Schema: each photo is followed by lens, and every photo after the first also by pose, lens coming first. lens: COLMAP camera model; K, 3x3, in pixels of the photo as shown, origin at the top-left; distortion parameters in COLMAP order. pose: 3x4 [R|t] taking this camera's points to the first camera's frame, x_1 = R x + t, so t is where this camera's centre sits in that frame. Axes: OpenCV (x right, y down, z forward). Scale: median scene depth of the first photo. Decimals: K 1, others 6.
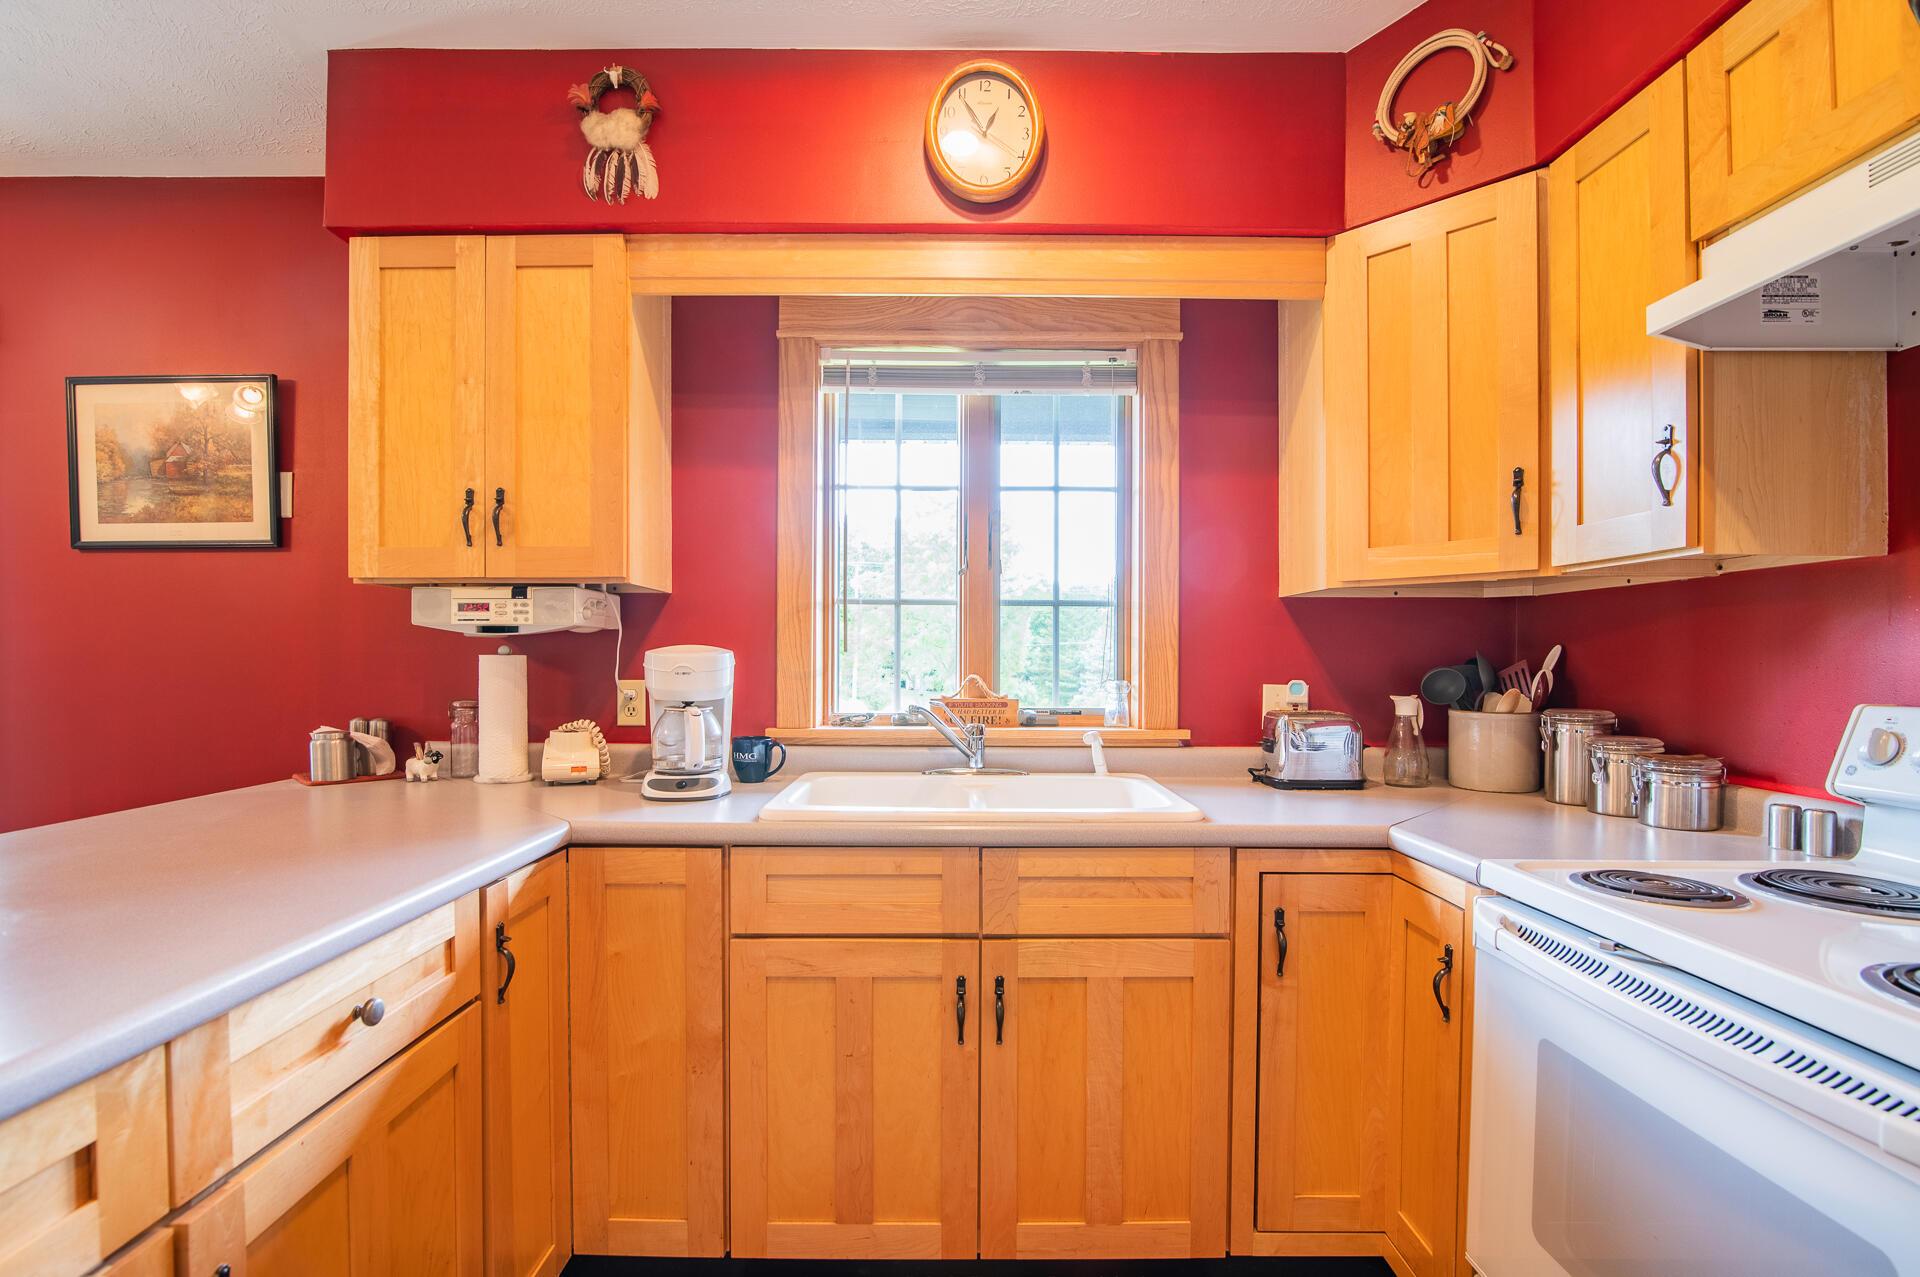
lens RADIAL K [[897.8, 0, 952.9], [0, 897.8, 667.2], [0, 0, 1]] dist [-0.019376, 0.000719]
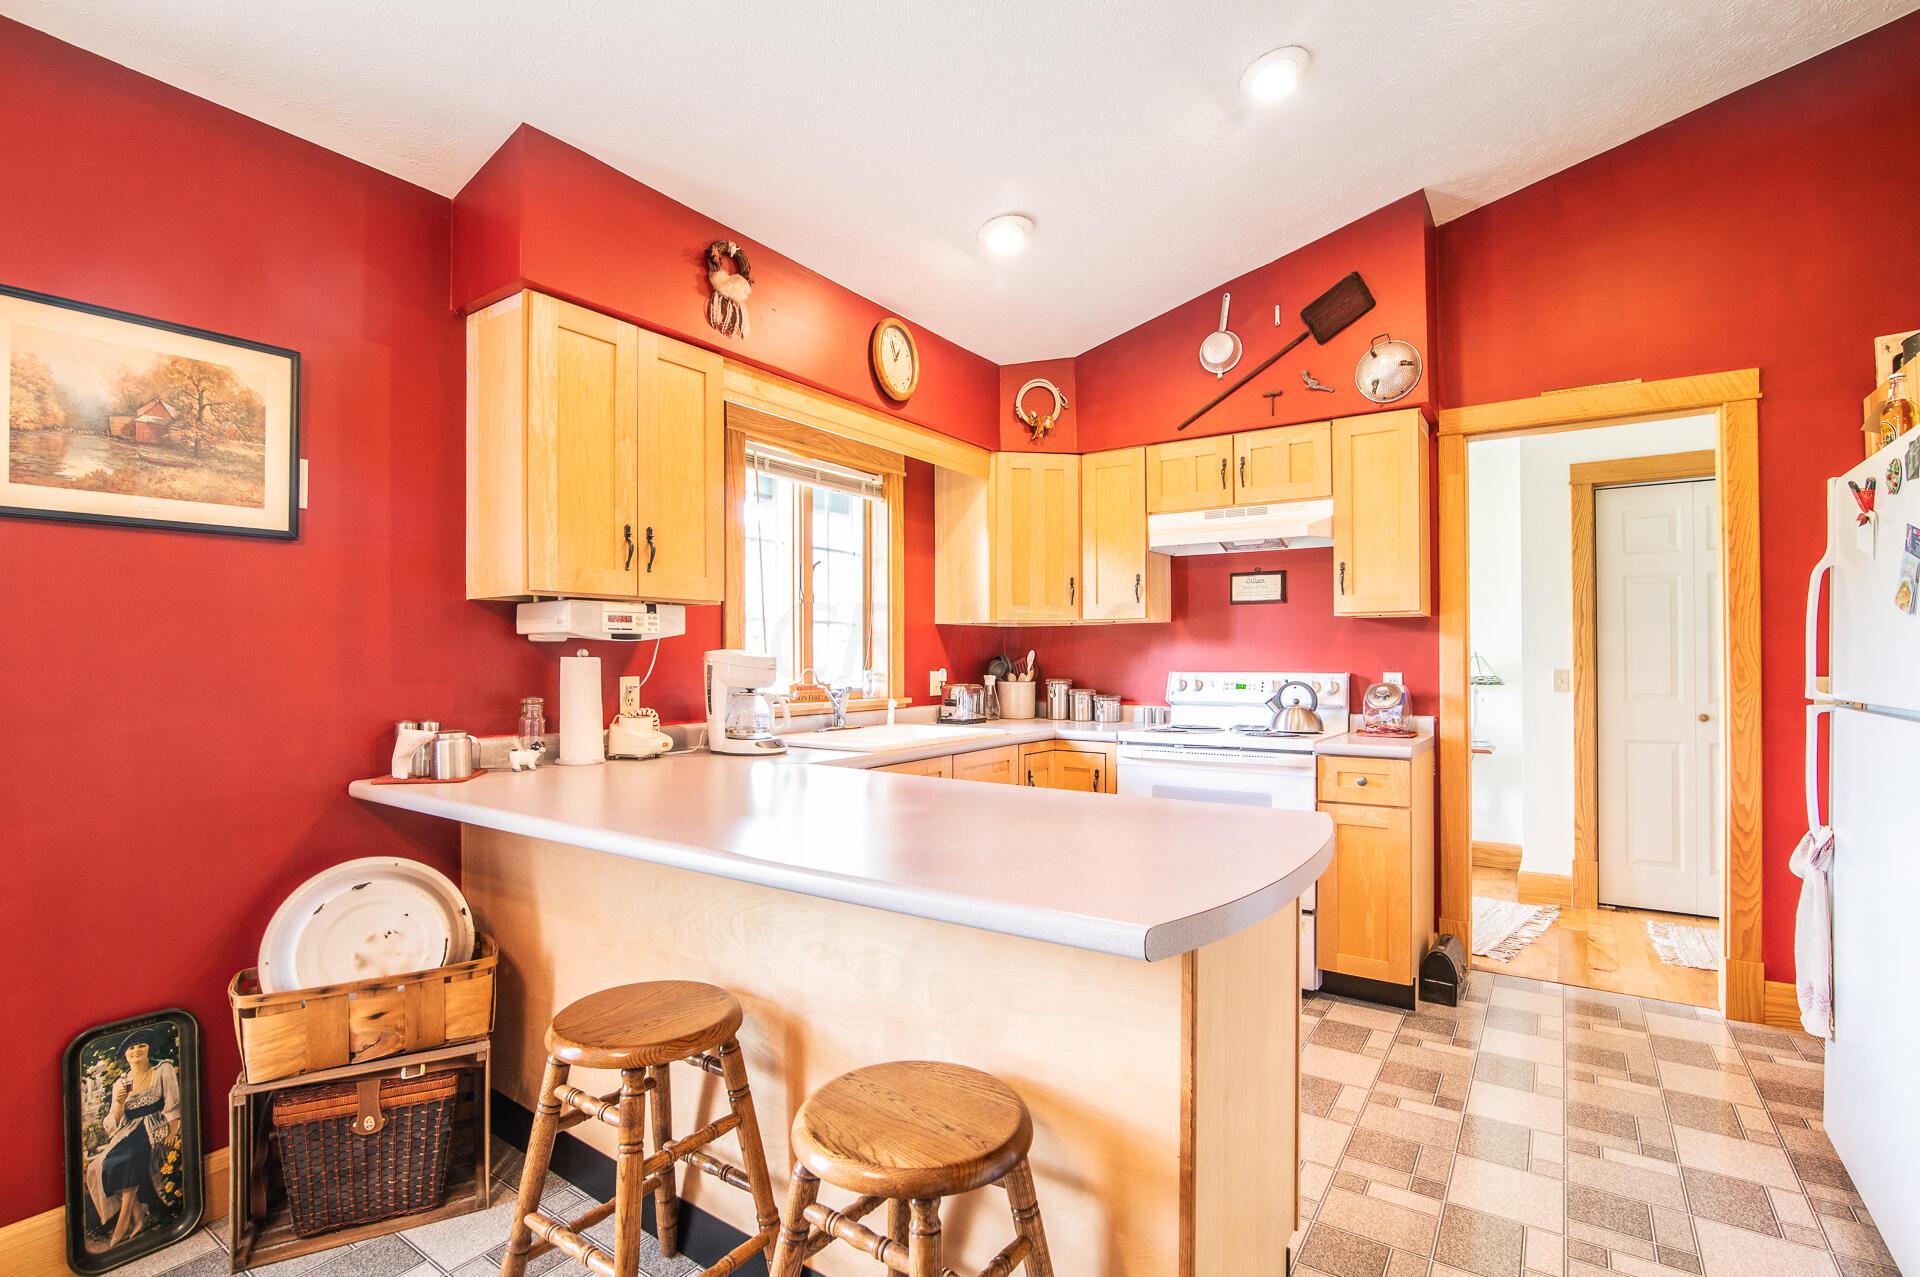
lens RADIAL K [[910.2, 0, 936.9], [0, 910.2, 646.8], [0, 0, 1]] dist [-0.018073, 0.000178]
pose [[0.571914, 0.004319, 0.820302, -1.319658], [0.008895, 0.999895, -0.011466, -0.009936], [-0.820266, 0.013854, 0.571815, -0.082511]]
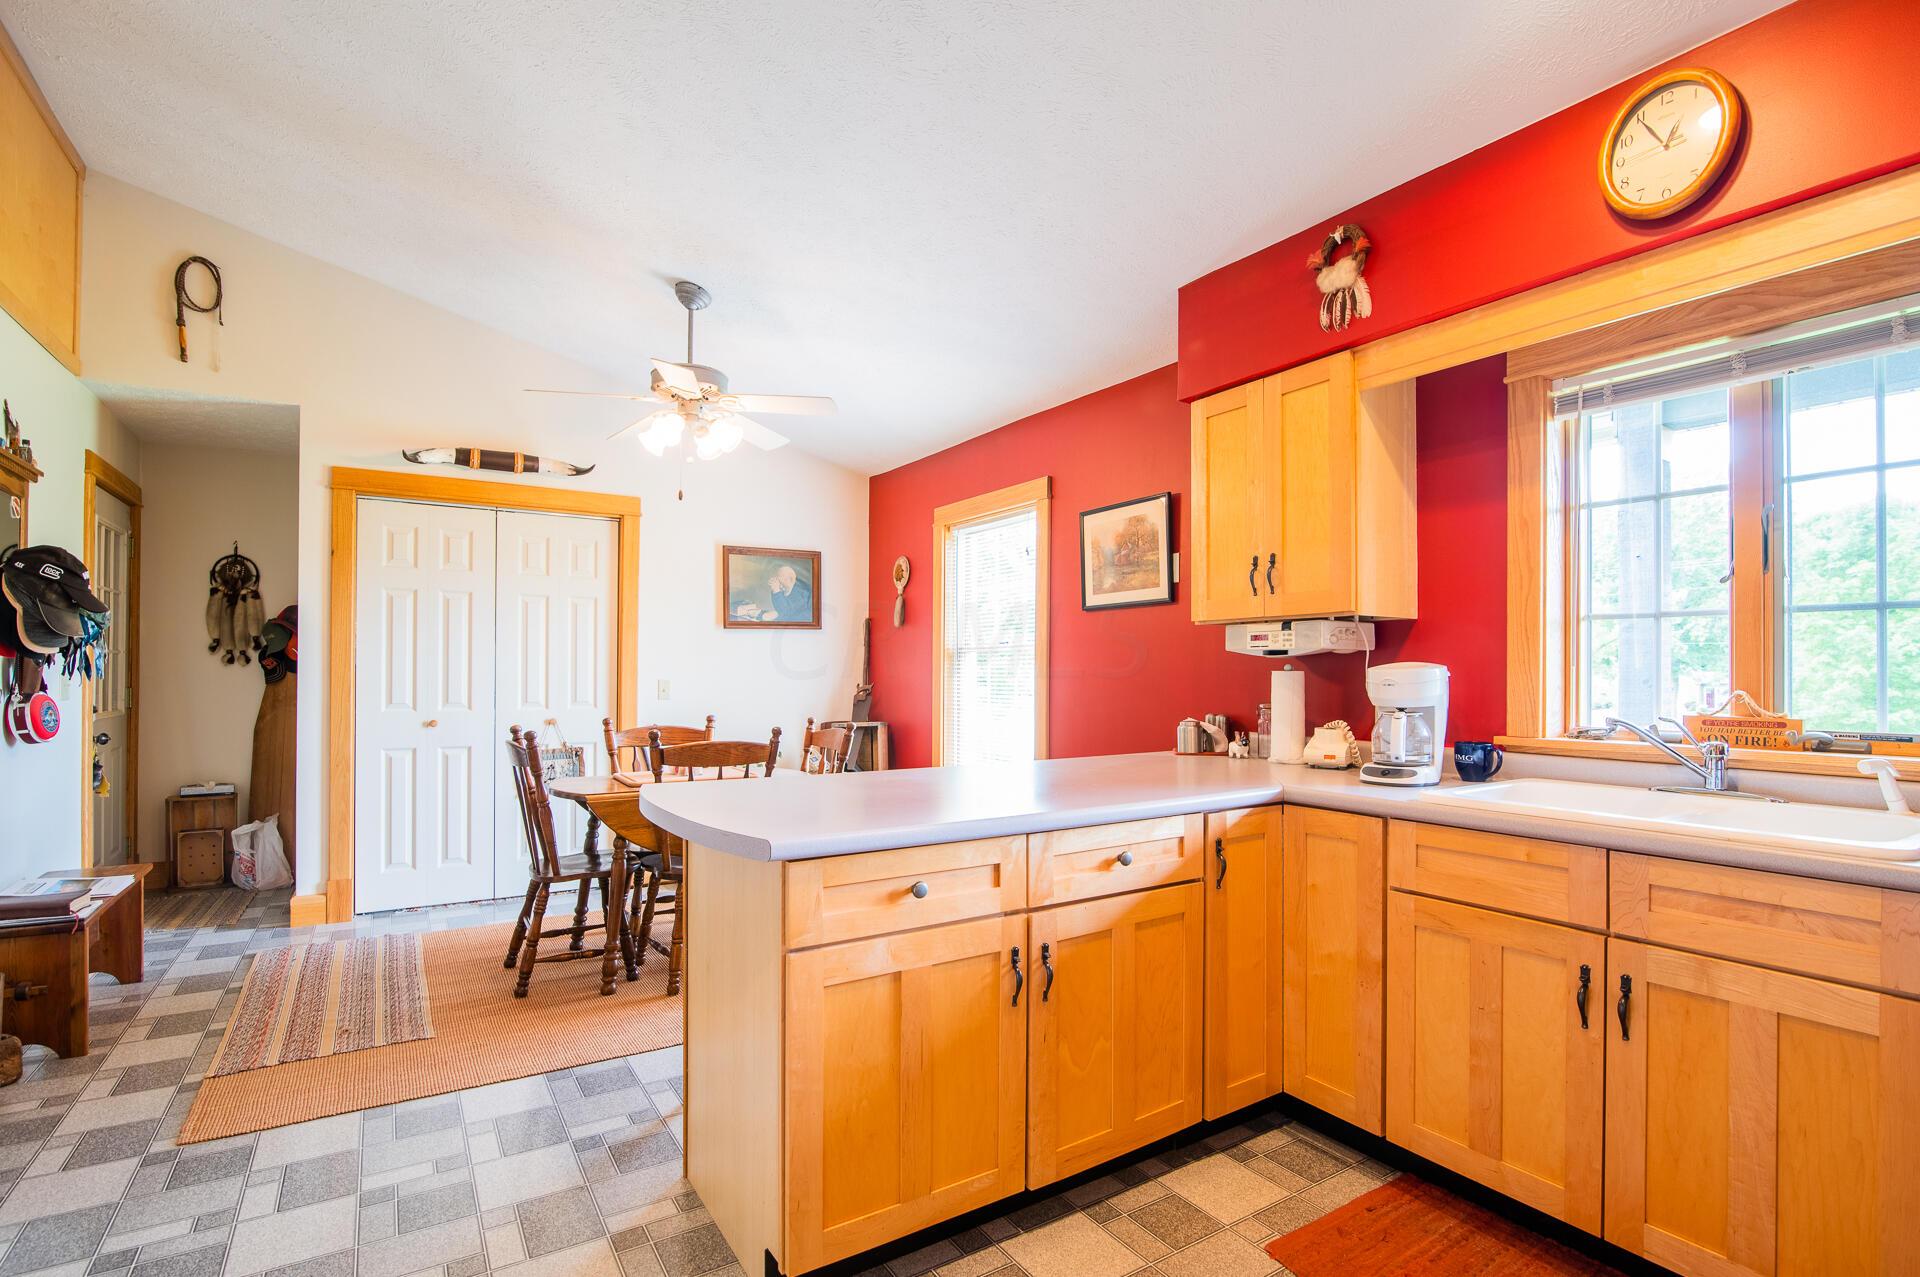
lens RADIAL K [[897.8, 0, 952.9], [0, 897.8, 667.2], [0, 0, 1]] dist [-0.019376, 0.000719]
pose [[0.533422, -0.007367, -0.845817, 0.417089], [-0.009000, 0.999856, -0.014385, 0.005455], [0.845801, 0.015285, 0.533279, -0.182979]]
